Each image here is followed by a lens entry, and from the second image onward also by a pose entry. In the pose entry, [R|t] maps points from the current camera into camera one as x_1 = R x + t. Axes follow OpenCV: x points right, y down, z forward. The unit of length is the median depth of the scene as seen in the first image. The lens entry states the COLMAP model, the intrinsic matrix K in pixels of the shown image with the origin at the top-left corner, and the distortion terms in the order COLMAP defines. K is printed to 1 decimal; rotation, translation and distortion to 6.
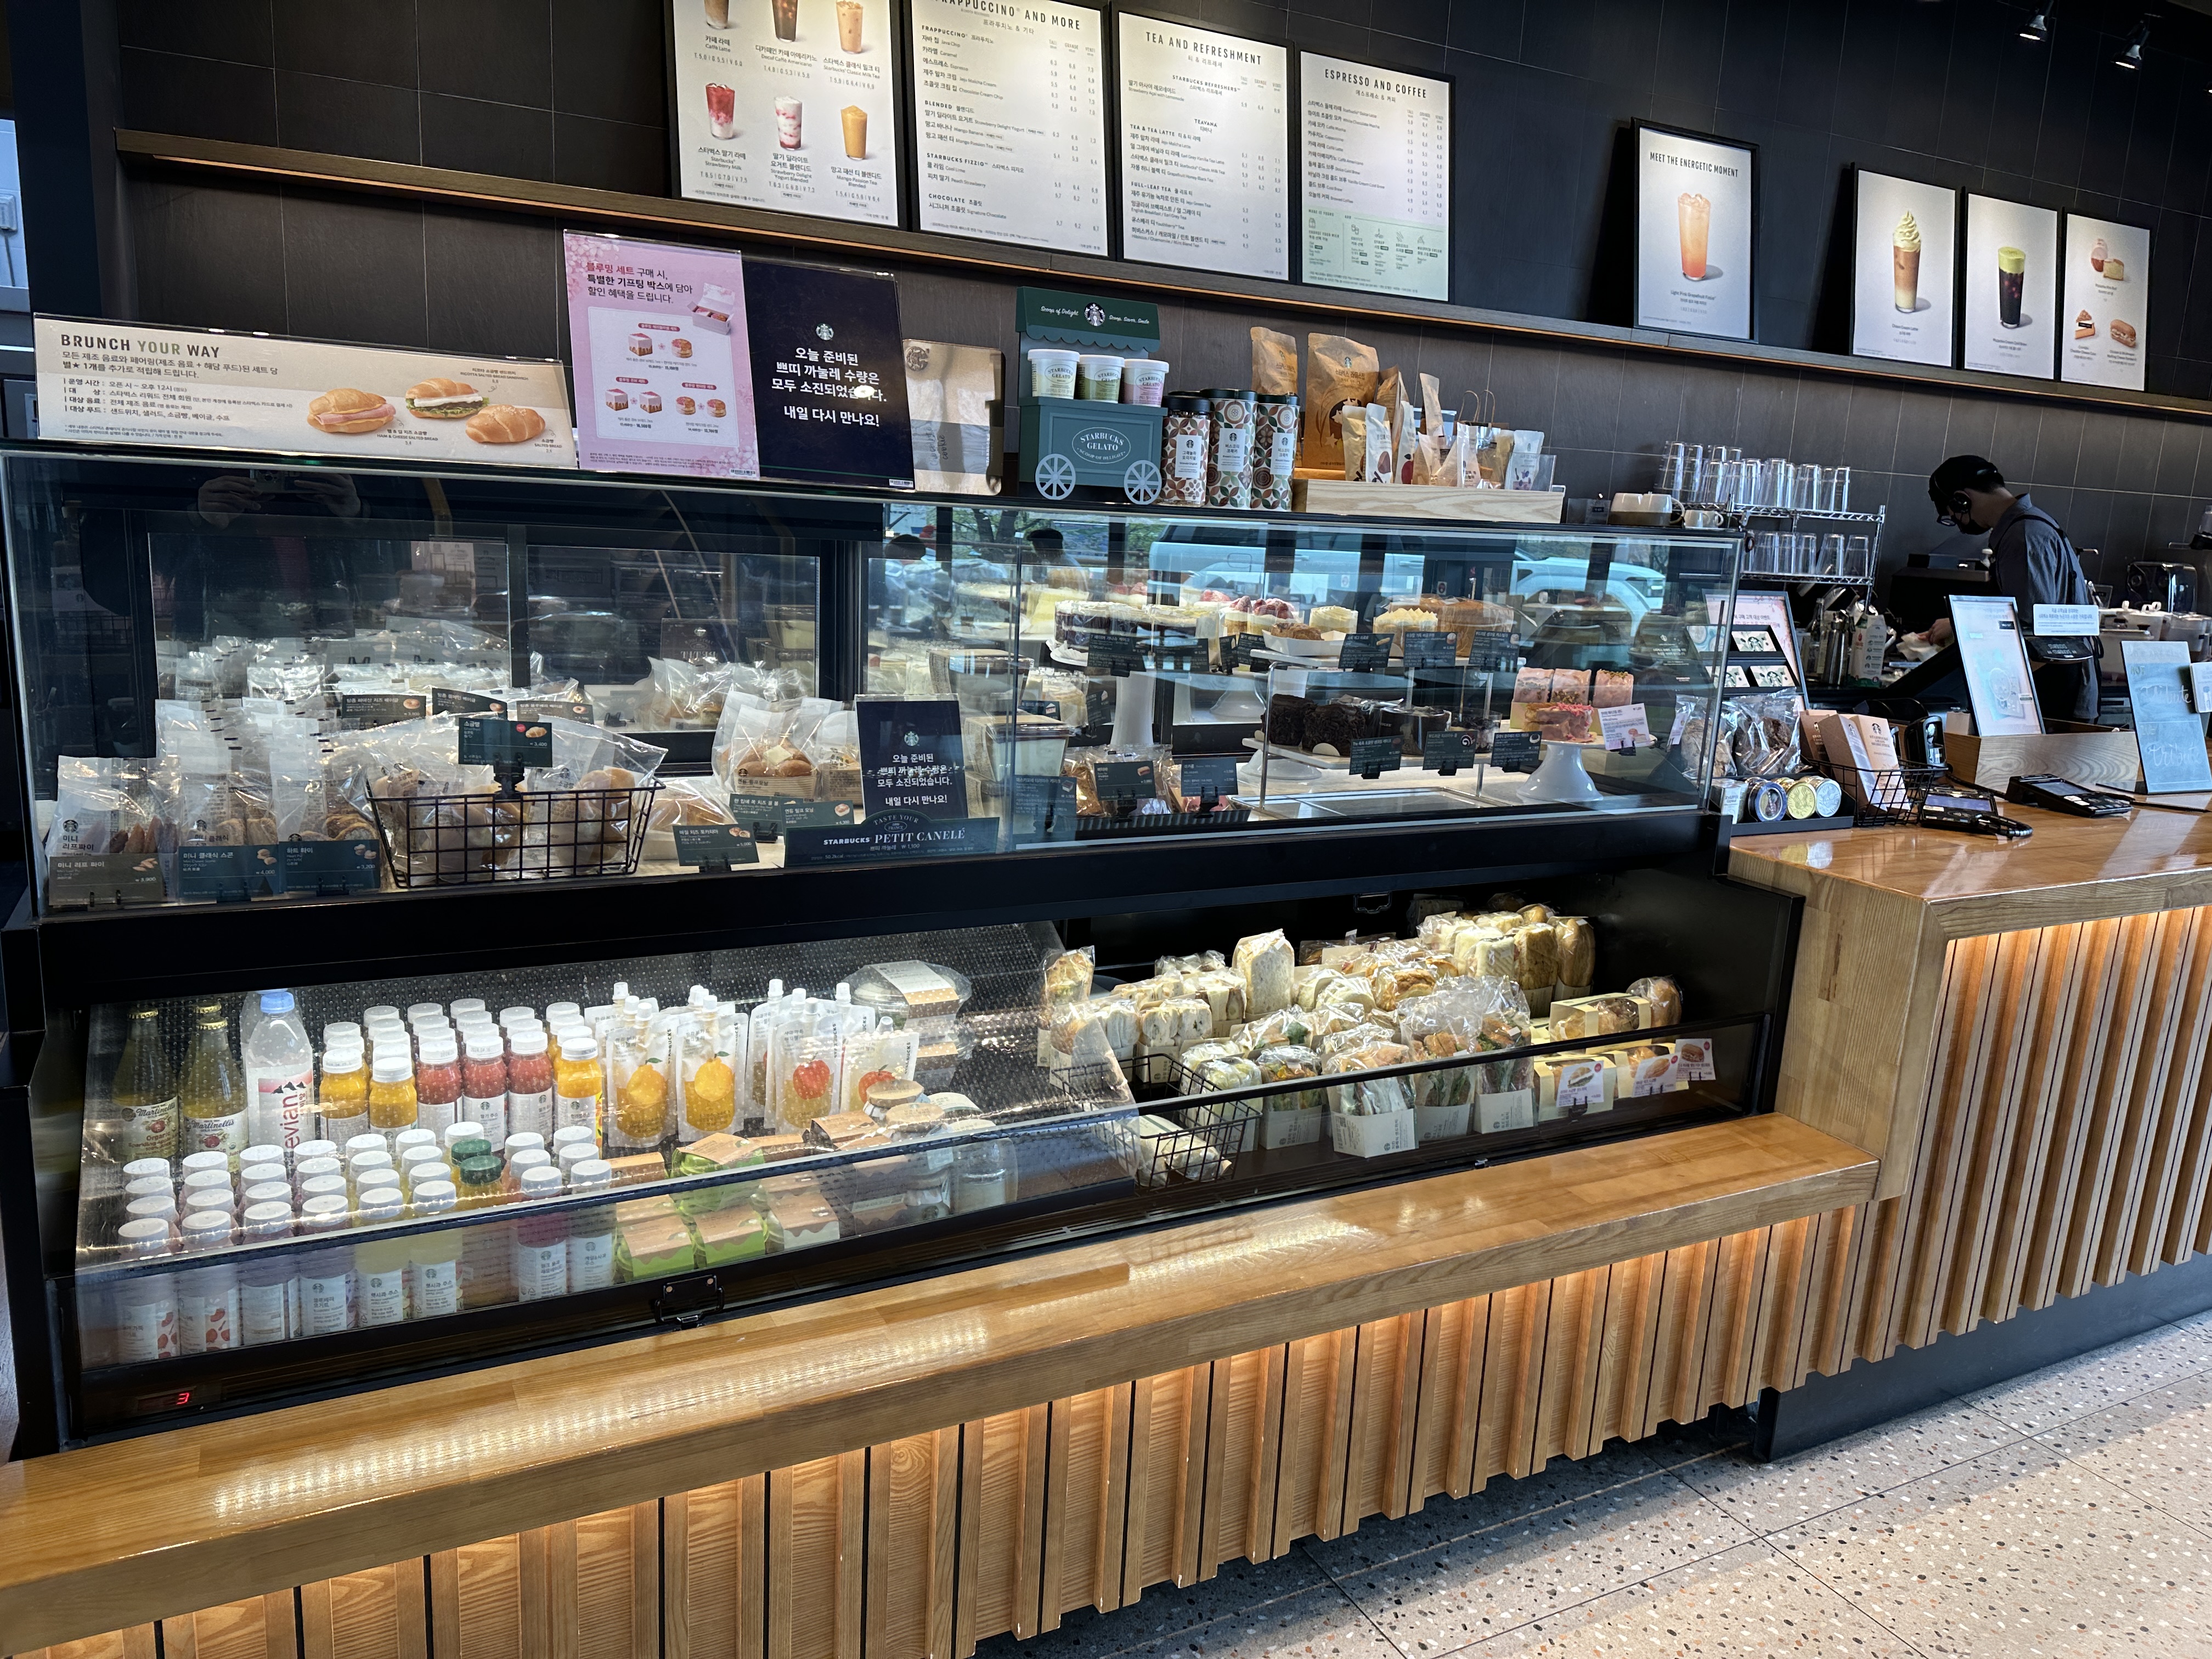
lens RADIAL K [[1551.9, 0, 1106.0], [0, 1551.9, 829.5], [0, 0, 1]] dist [0.058877, -0.065127]
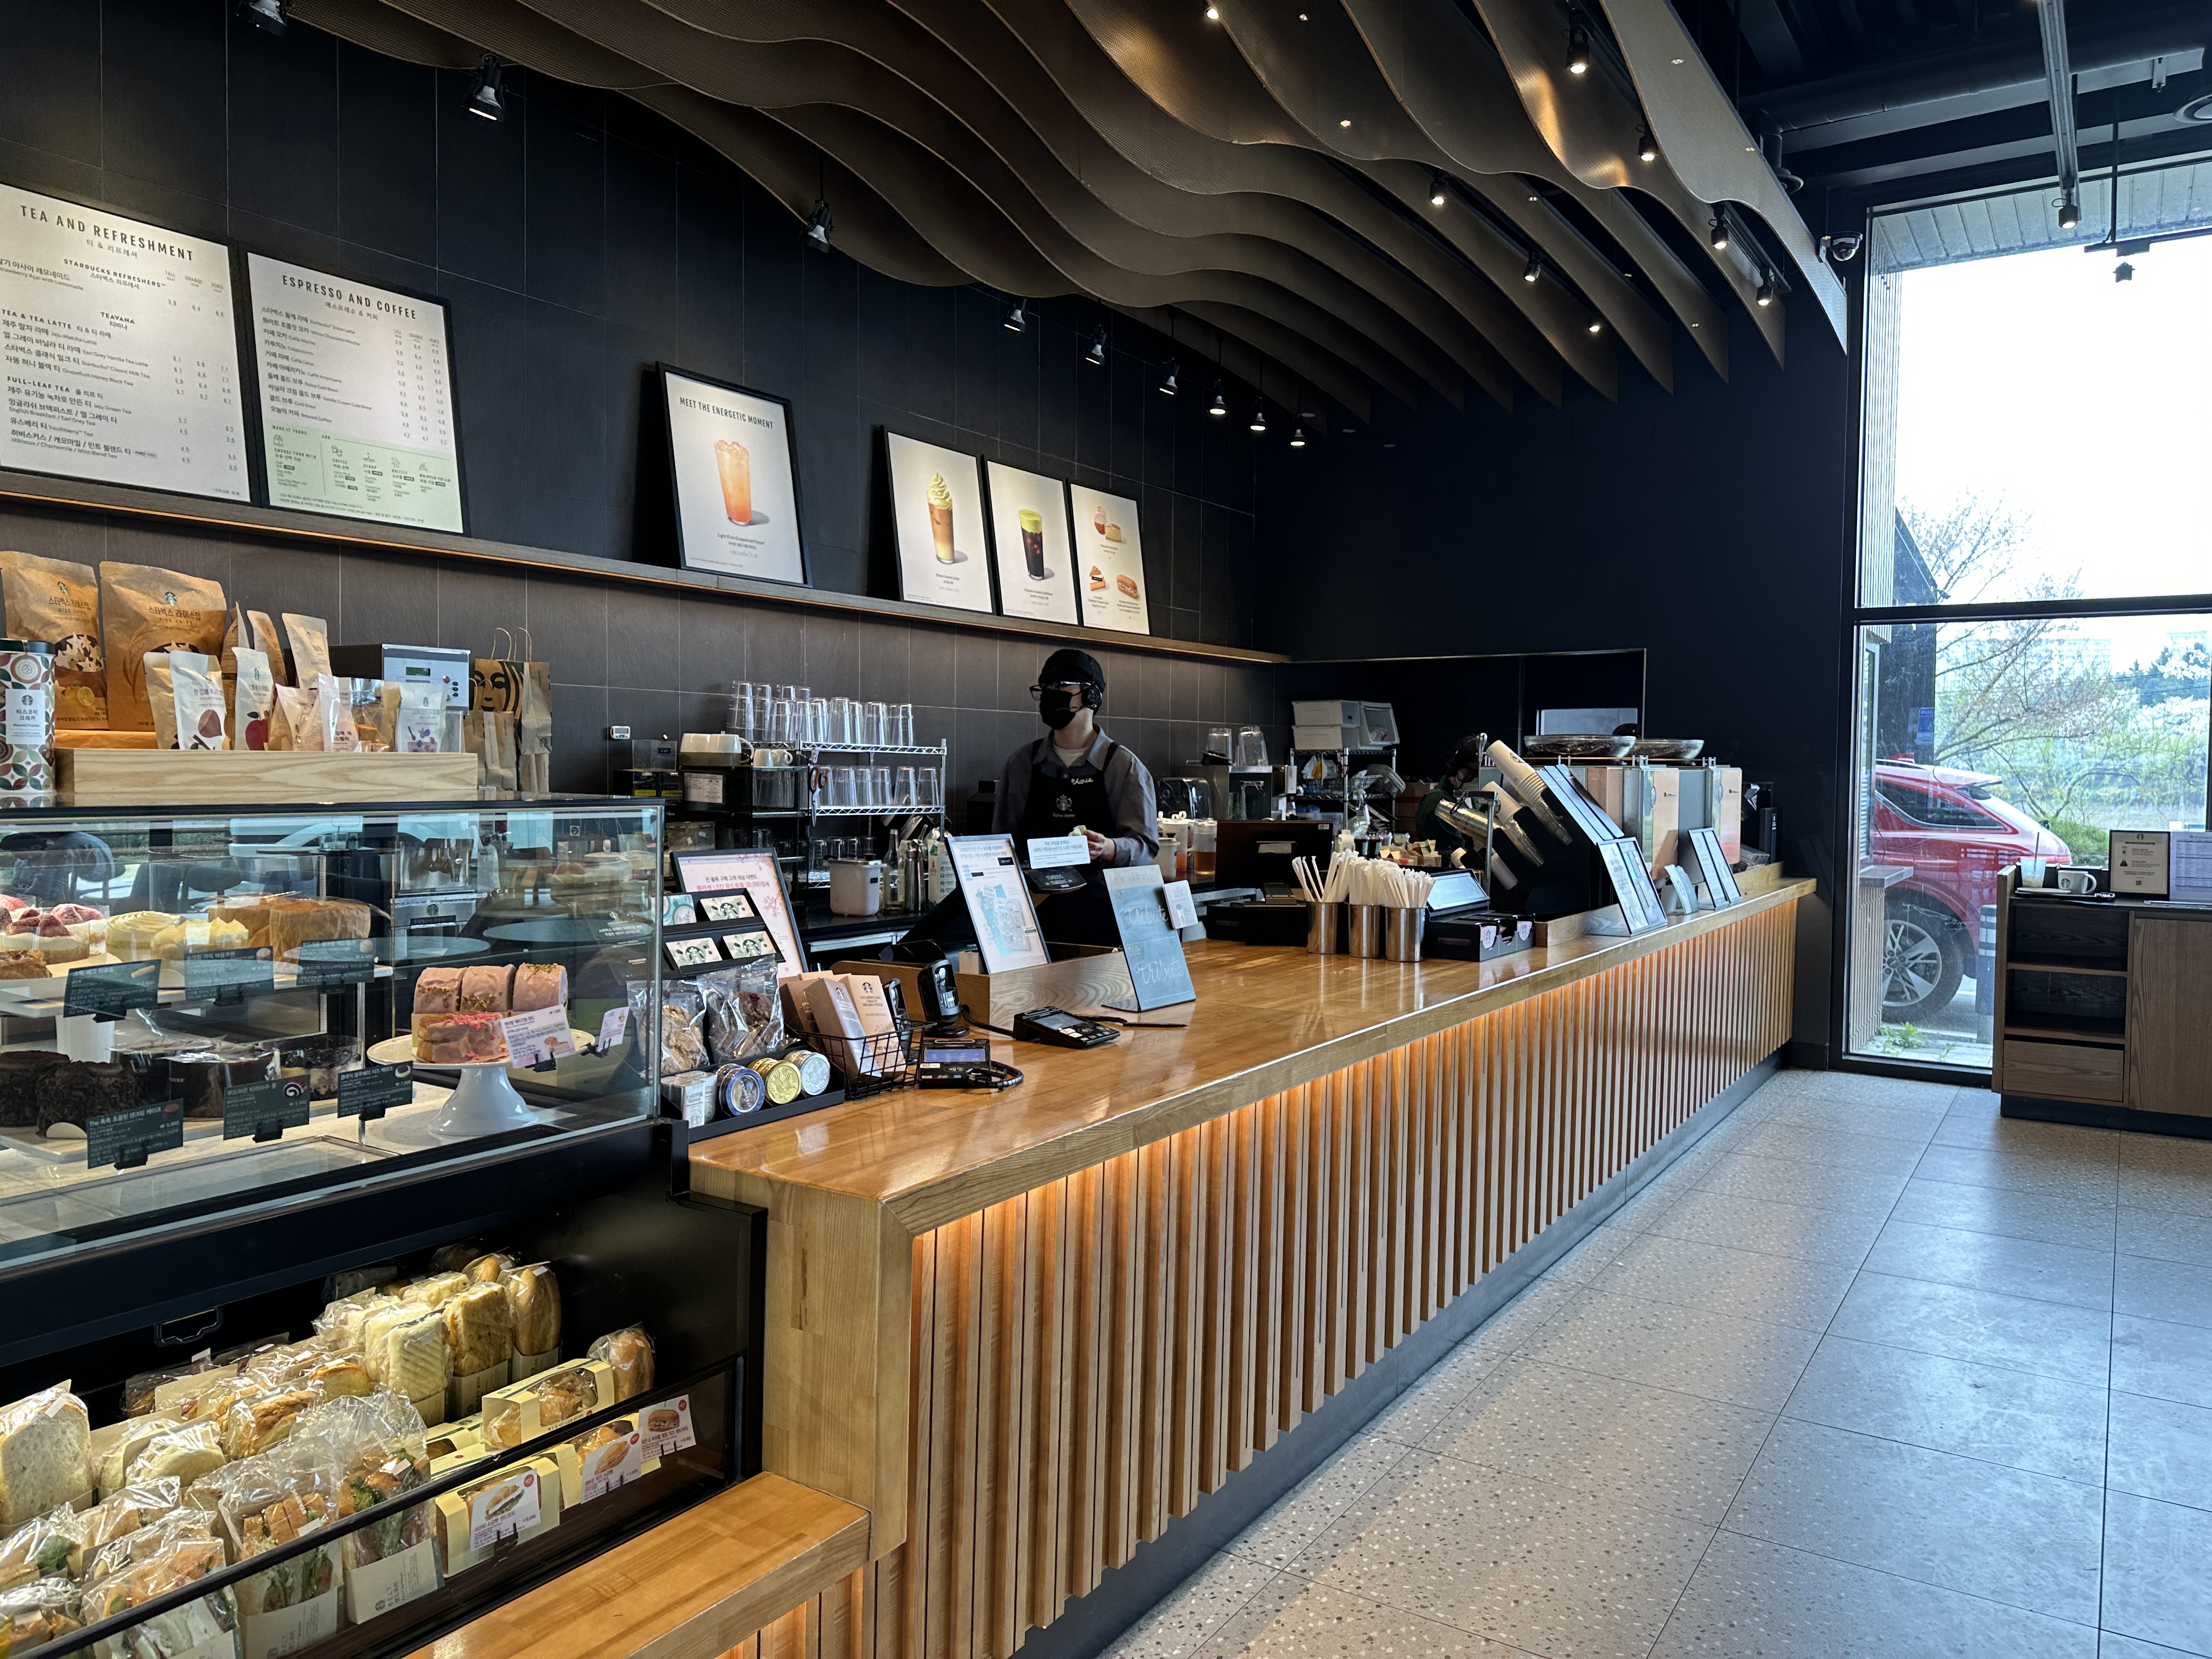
lens RADIAL K [[1609.5, 0, 1101.9], [0, 1609.5, 847.4], [0, 0, 1]] dist [0.069488, -0.092437]
pose [[0.863312, -0.063149, 0.500704, 0.138856], [0.131746, 0.985938, -0.102810, -0.030648], [-0.487170, 0.154723, 0.859492, 0.089766]]
